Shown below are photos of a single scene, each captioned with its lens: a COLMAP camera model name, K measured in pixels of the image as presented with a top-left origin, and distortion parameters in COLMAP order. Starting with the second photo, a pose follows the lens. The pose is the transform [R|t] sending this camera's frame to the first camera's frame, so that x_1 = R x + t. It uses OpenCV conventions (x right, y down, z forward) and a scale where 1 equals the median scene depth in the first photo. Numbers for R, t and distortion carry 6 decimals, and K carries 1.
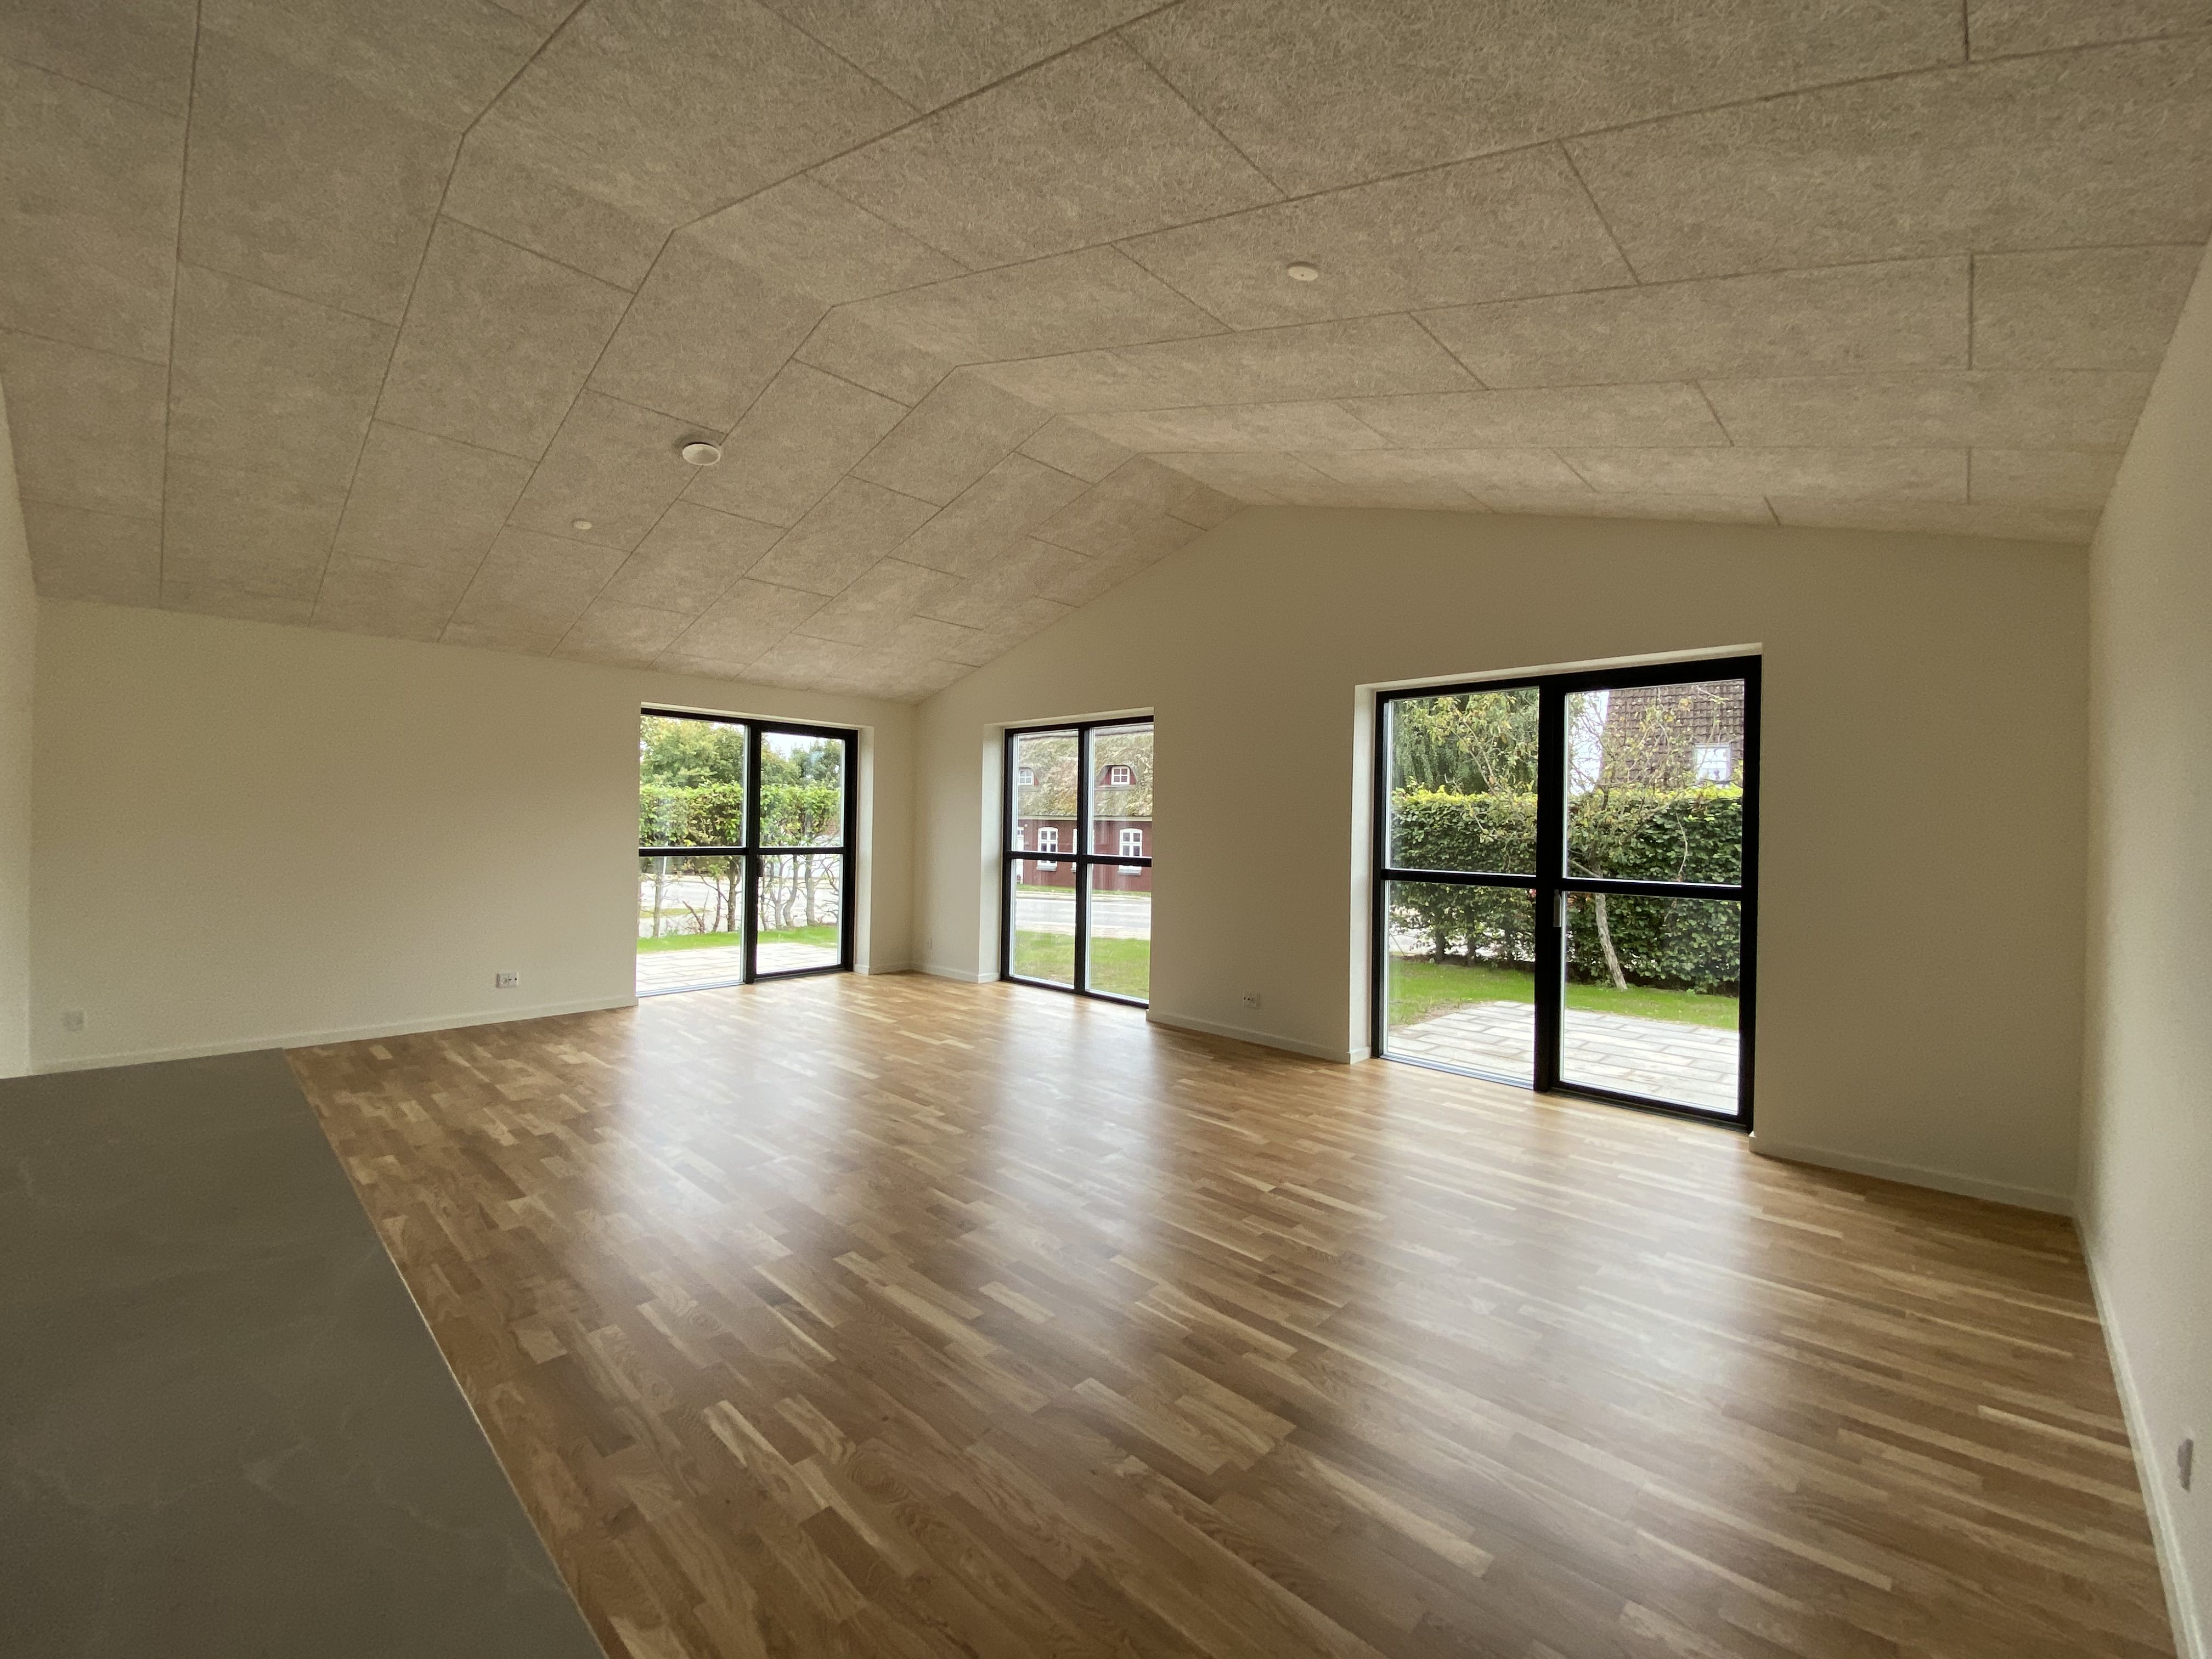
lens RADIAL K [[905.6, 0, 1091.7], [0, 905.6, 824.6], [0, 0, 1]] dist [-0.009499, -0.005942]
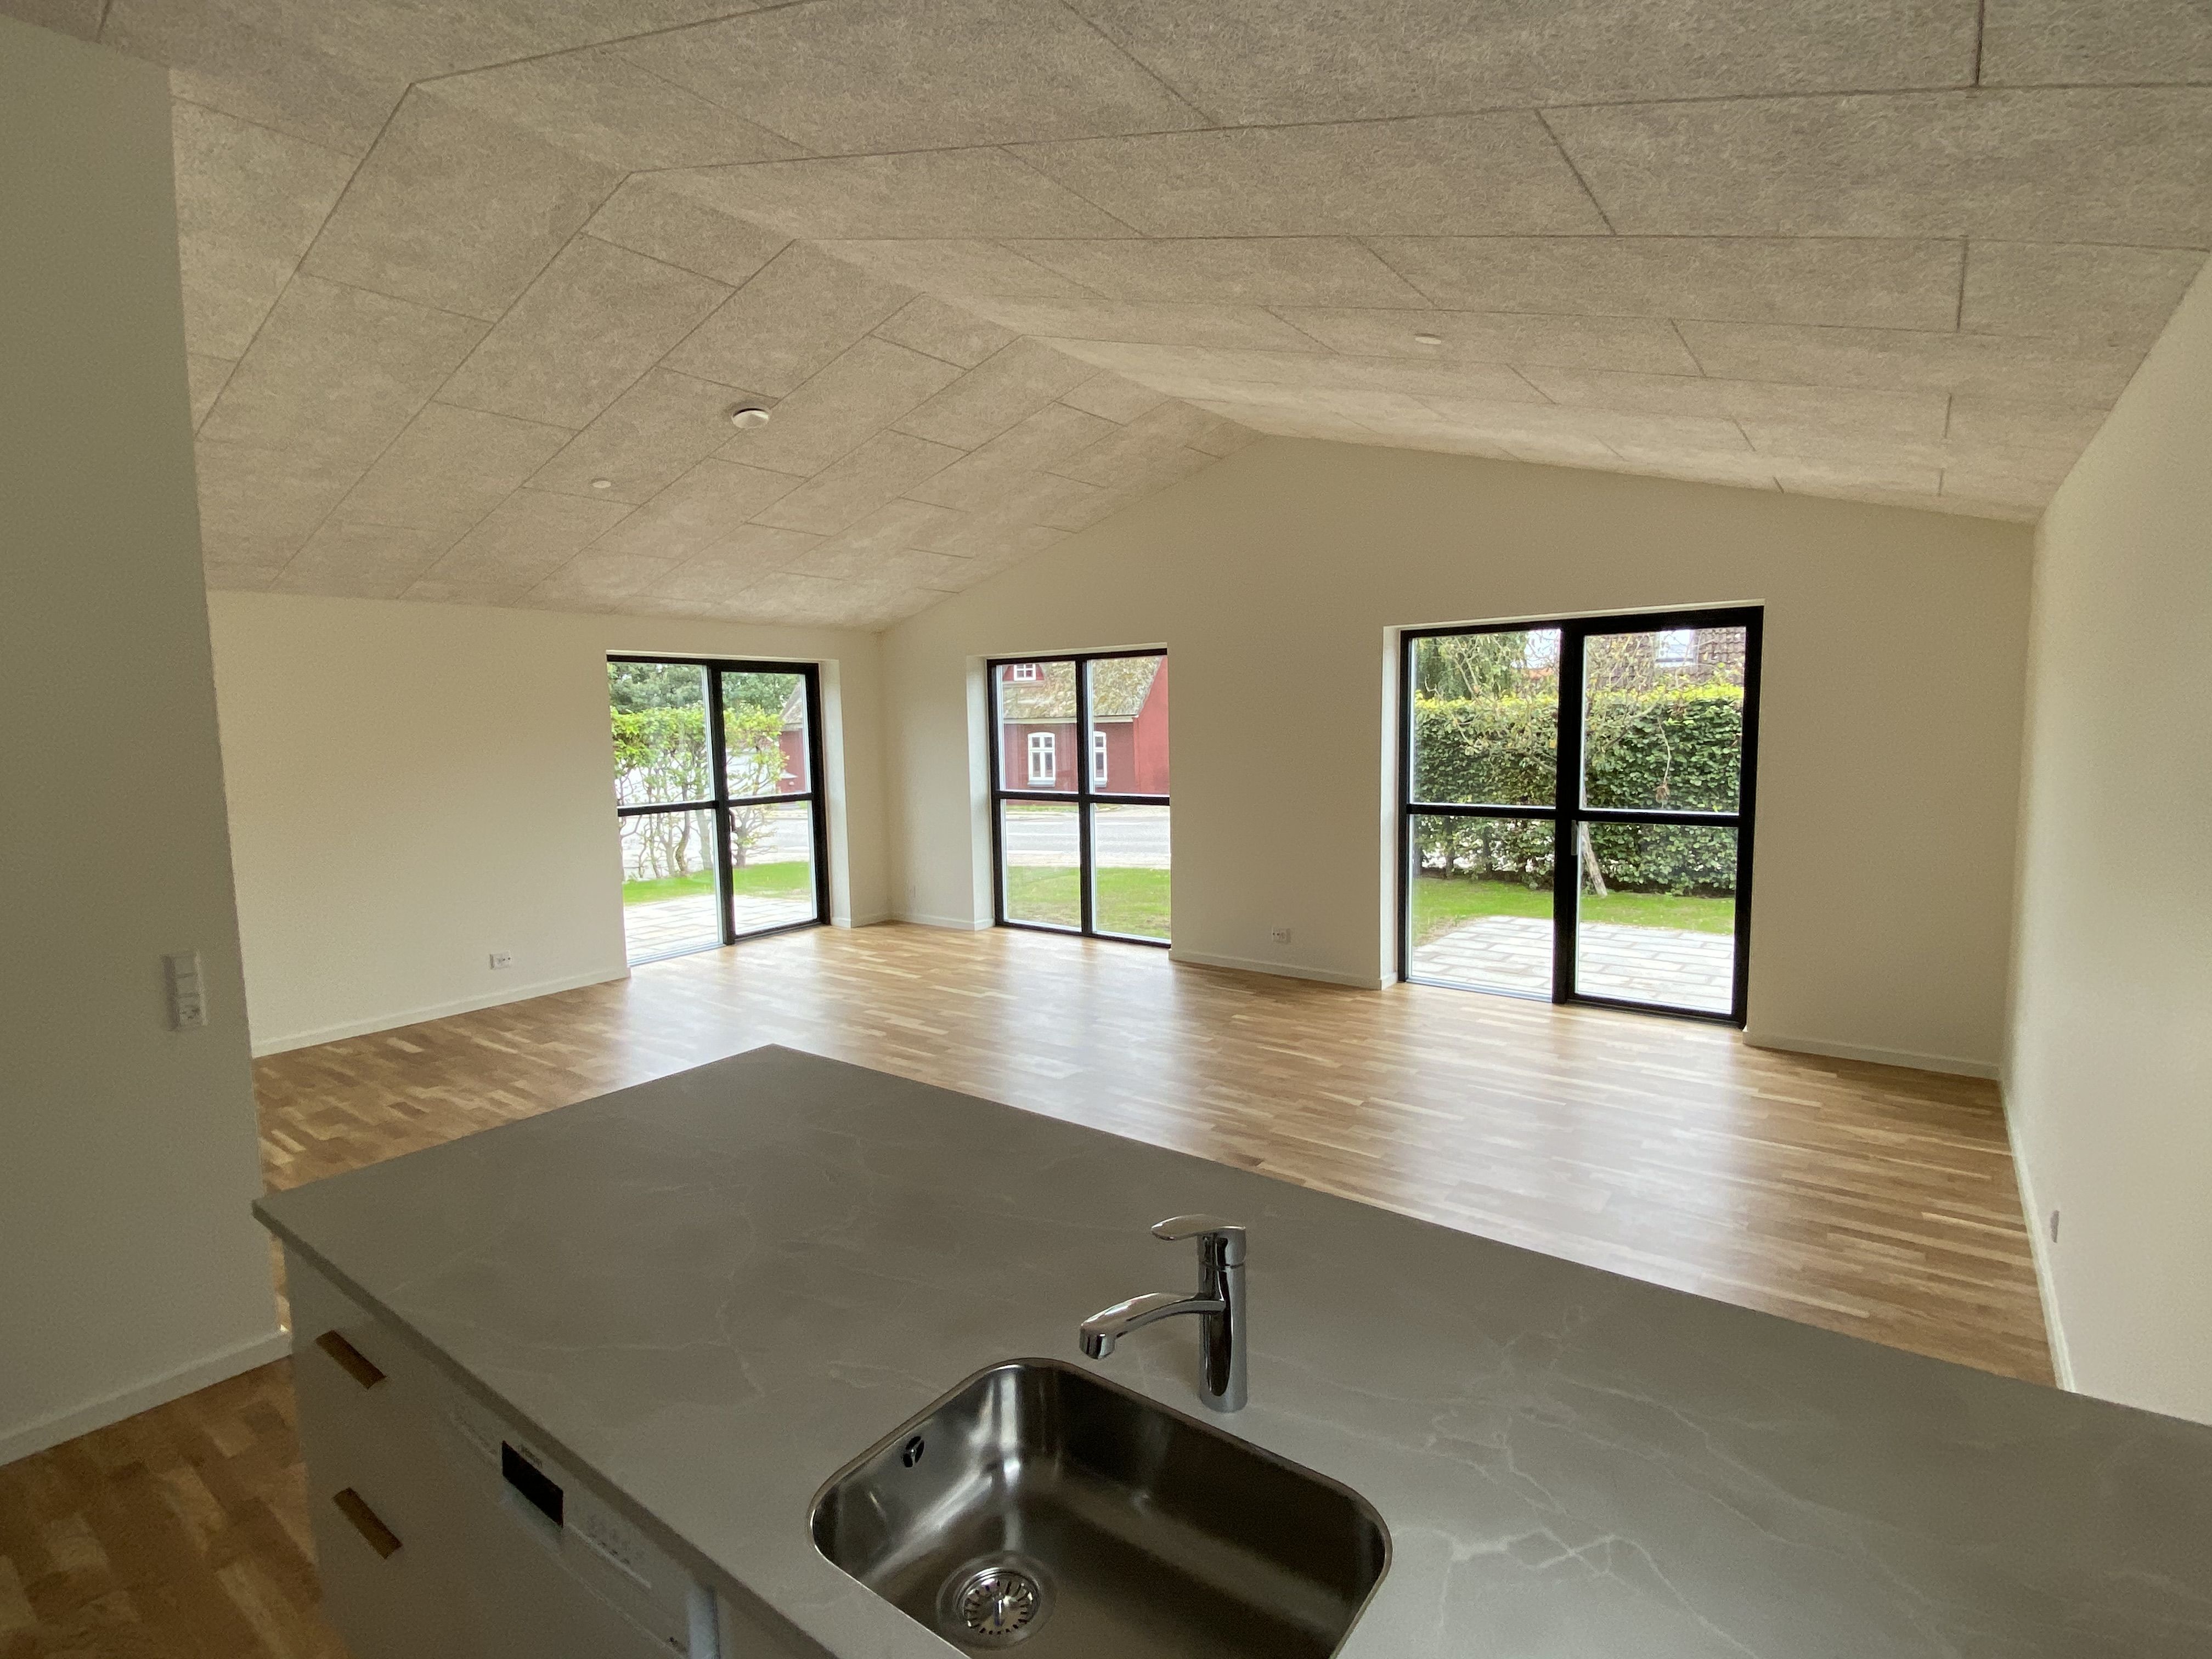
lens RADIAL K [[1068.5, 0, 1095.2], [0, 1068.5, 826.1], [0, 0, 1]] dist [-0.011815, 0.003007]
pose [[0.992877, -0.048578, 0.108793, -0.210700], [0.037581, 0.994183, 0.100938, -0.077285], [-0.113064, -0.096131, 0.988926, -0.213826]]
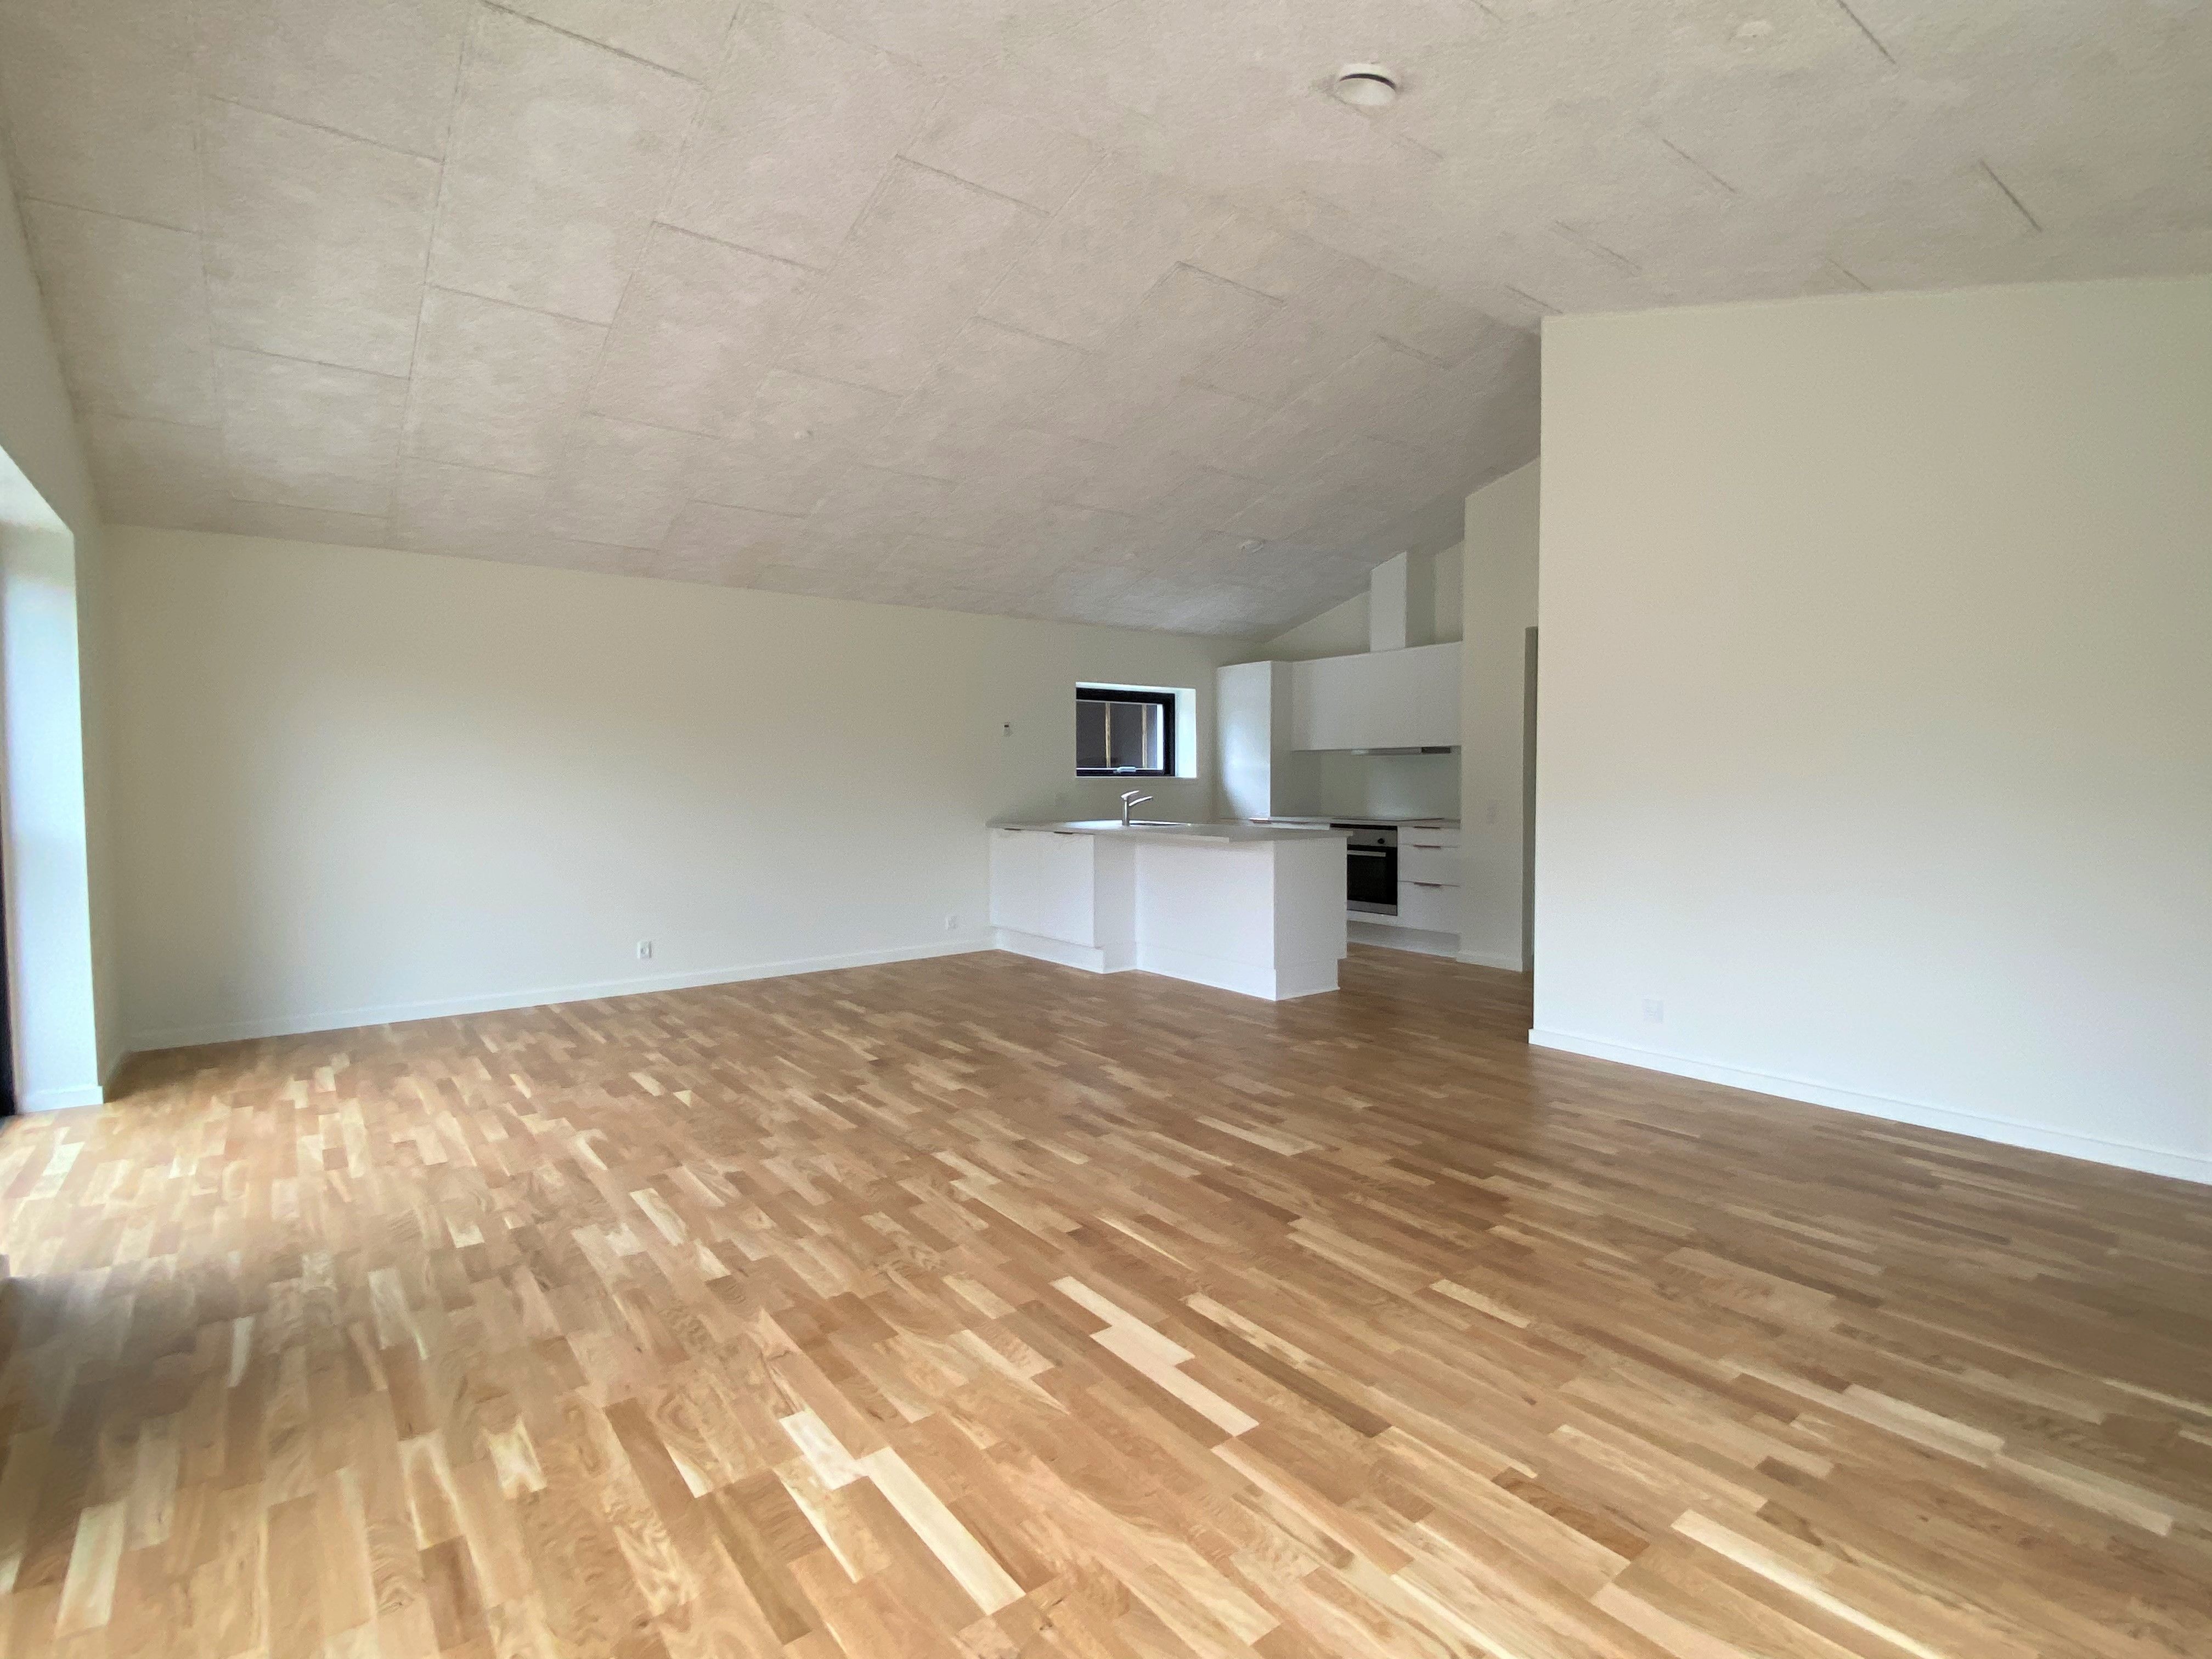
lens RADIAL K [[1068.5, 0, 1095.2], [0, 1068.5, 826.8], [0, 0, 1]] dist [-0.011815, 0.003007]
pose [[-0.988071, -0.021710, 0.152461, -0.373184], [-0.014335, 0.998681, 0.049309, 0.016746], [-0.153330, 0.046535, -0.987079, 1.706009]]
